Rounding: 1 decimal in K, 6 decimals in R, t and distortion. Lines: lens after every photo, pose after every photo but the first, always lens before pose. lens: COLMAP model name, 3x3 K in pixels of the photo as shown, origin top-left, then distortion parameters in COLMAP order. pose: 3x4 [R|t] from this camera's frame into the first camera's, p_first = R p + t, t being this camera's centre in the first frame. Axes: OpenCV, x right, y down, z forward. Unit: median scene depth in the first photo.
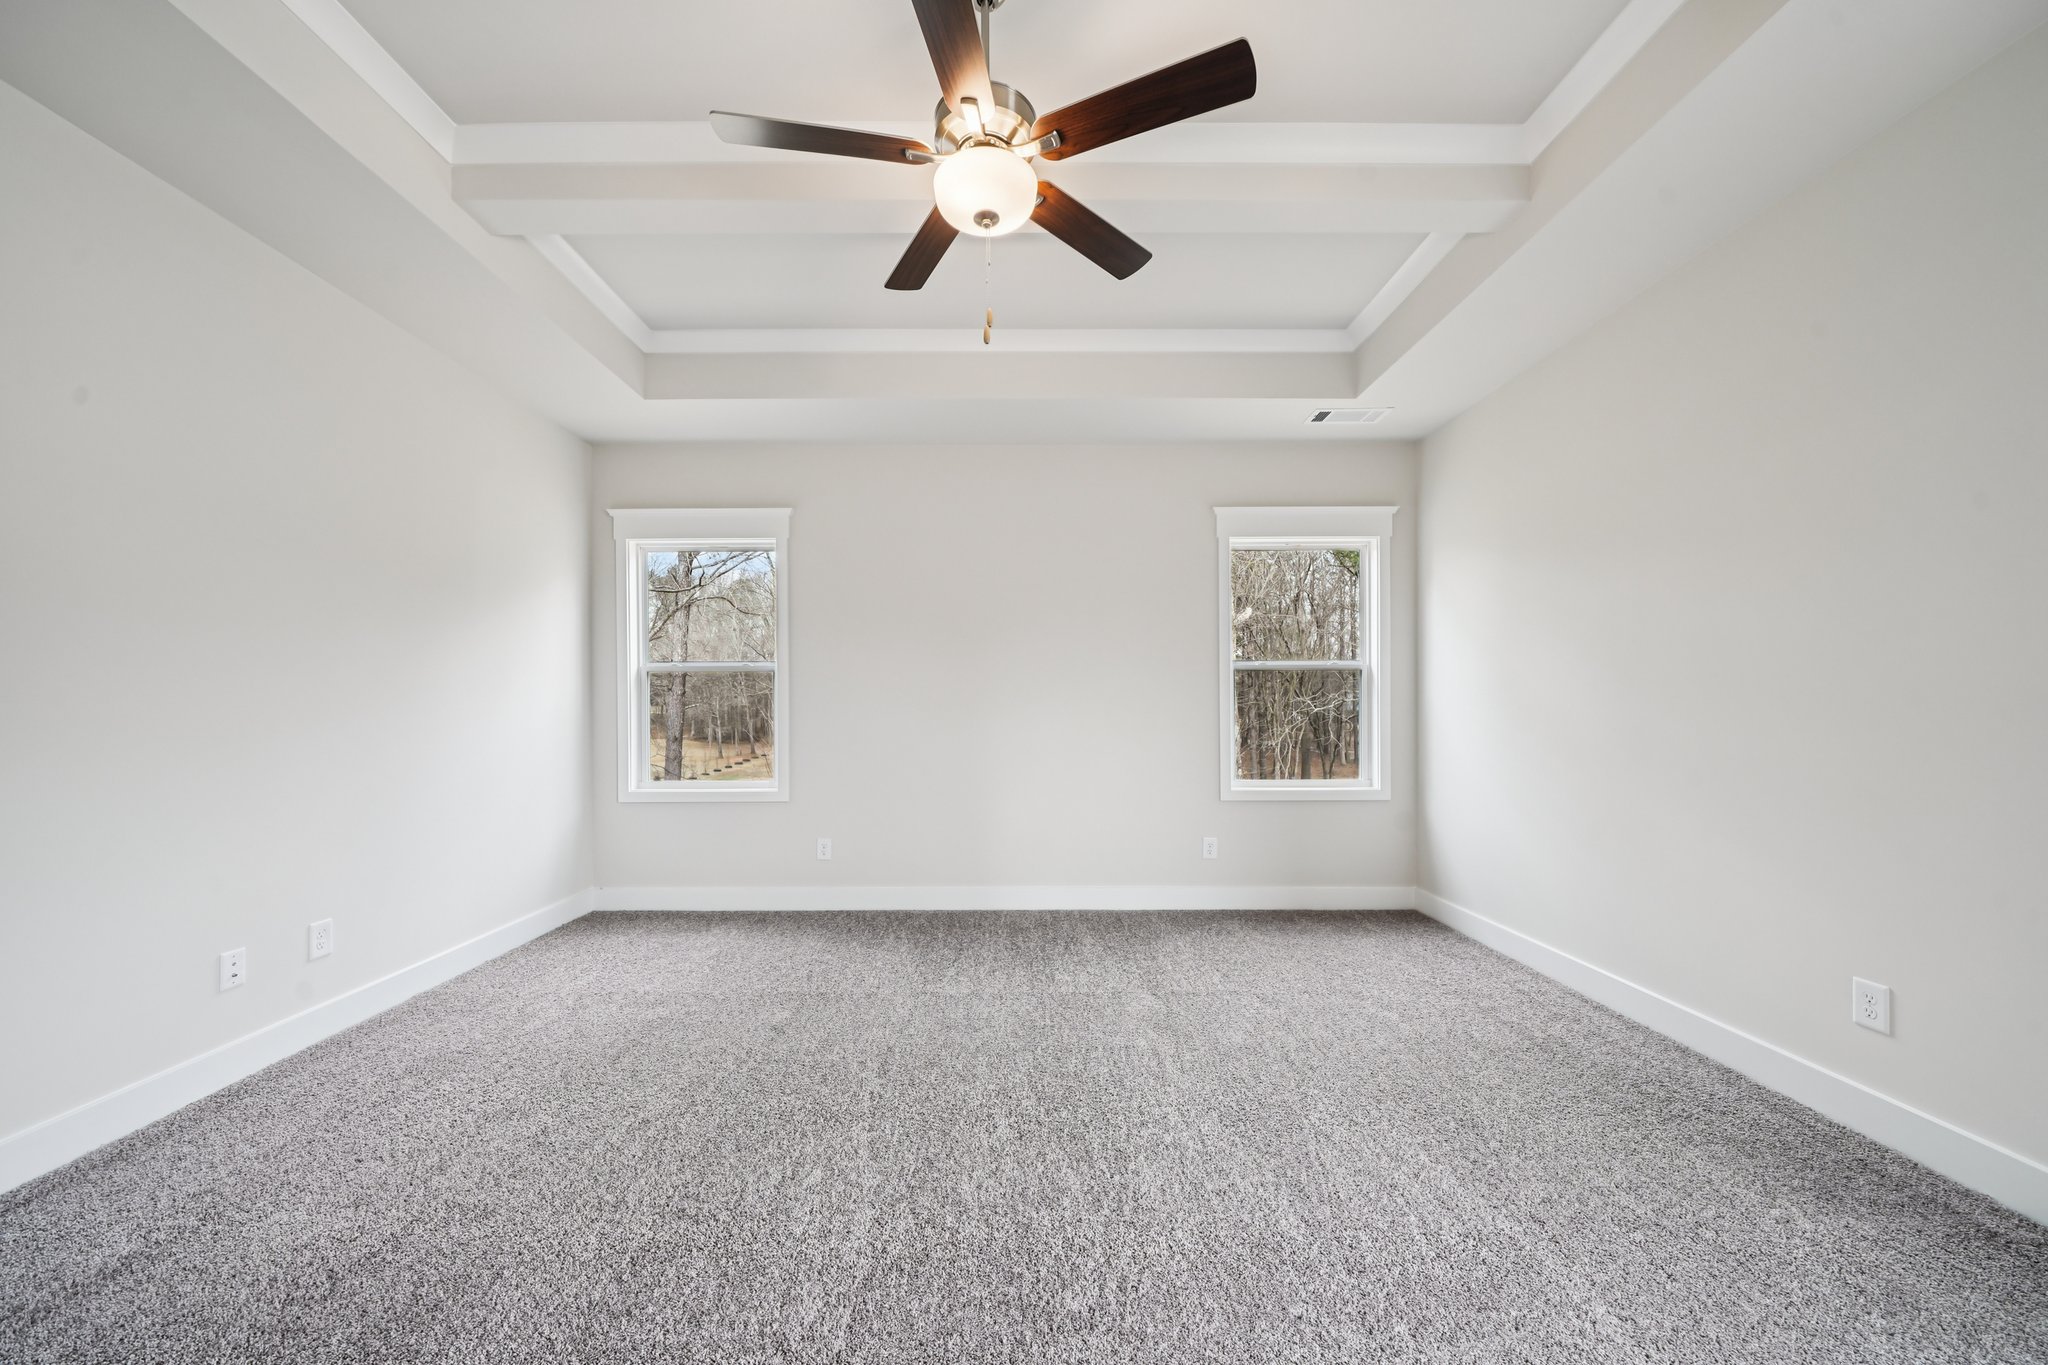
lens RADIAL K [[710.2, 0, 1036.2], [0, 710.2, 706.5], [0, 0, 1]] dist [-0.003281, 0.000000]
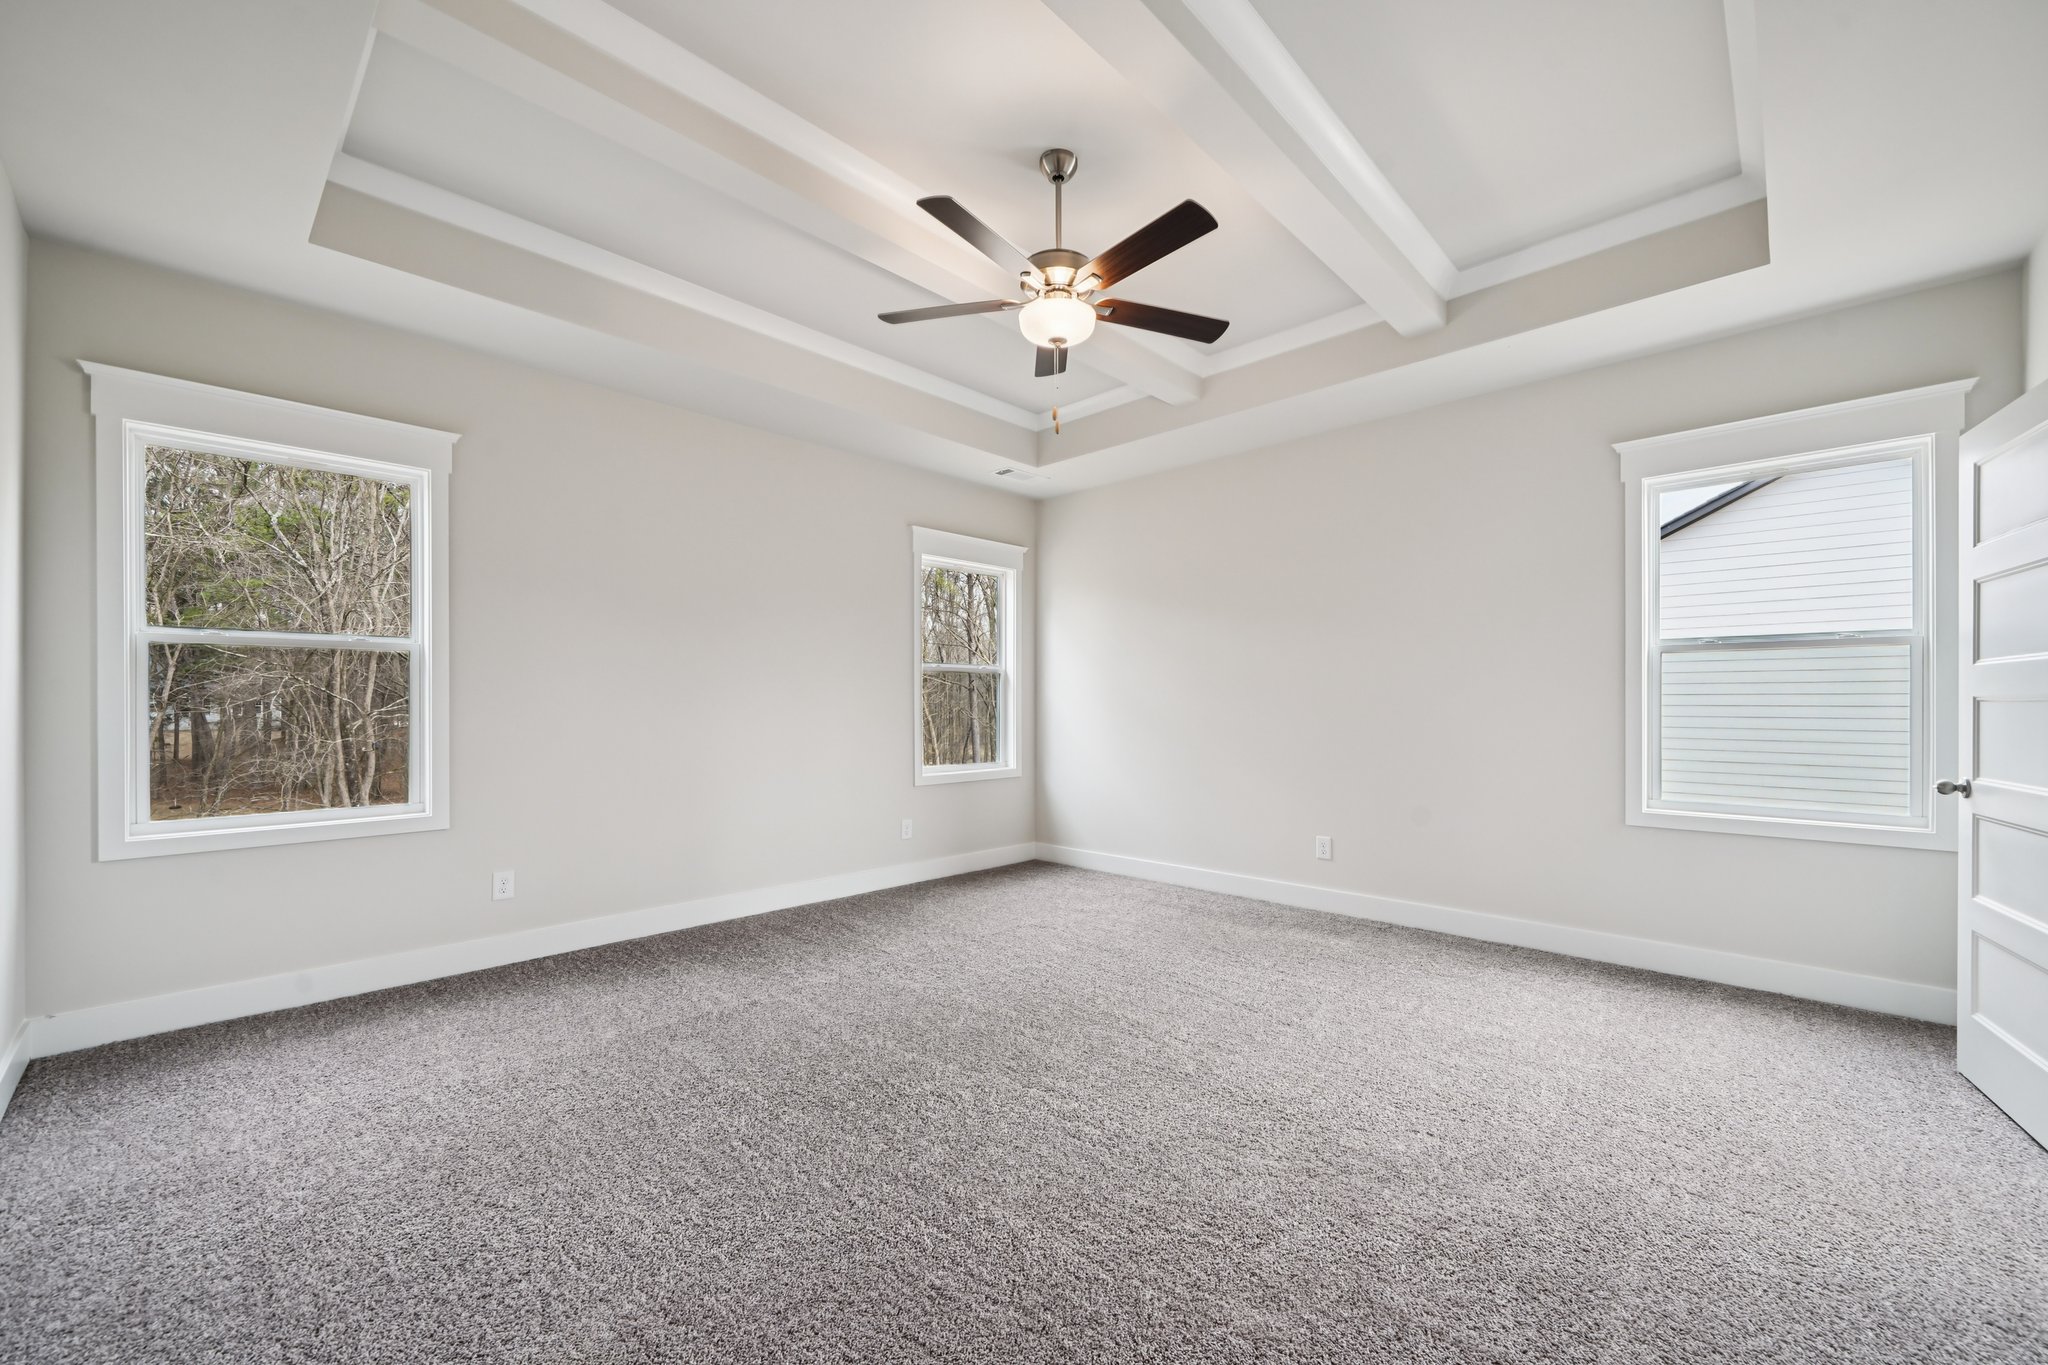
lens RADIAL K [[786.6, 0, 1020.6], [0, 786.6, 700.2], [0, 0, 1]] dist [-0.000219, -0.000109]
pose [[0.706182, 0.006292, 0.708002, -0.537871], [-0.004714, 0.999980, -0.004184, 0.000260], [-0.708014, -0.000382, 0.706198, -0.002640]]
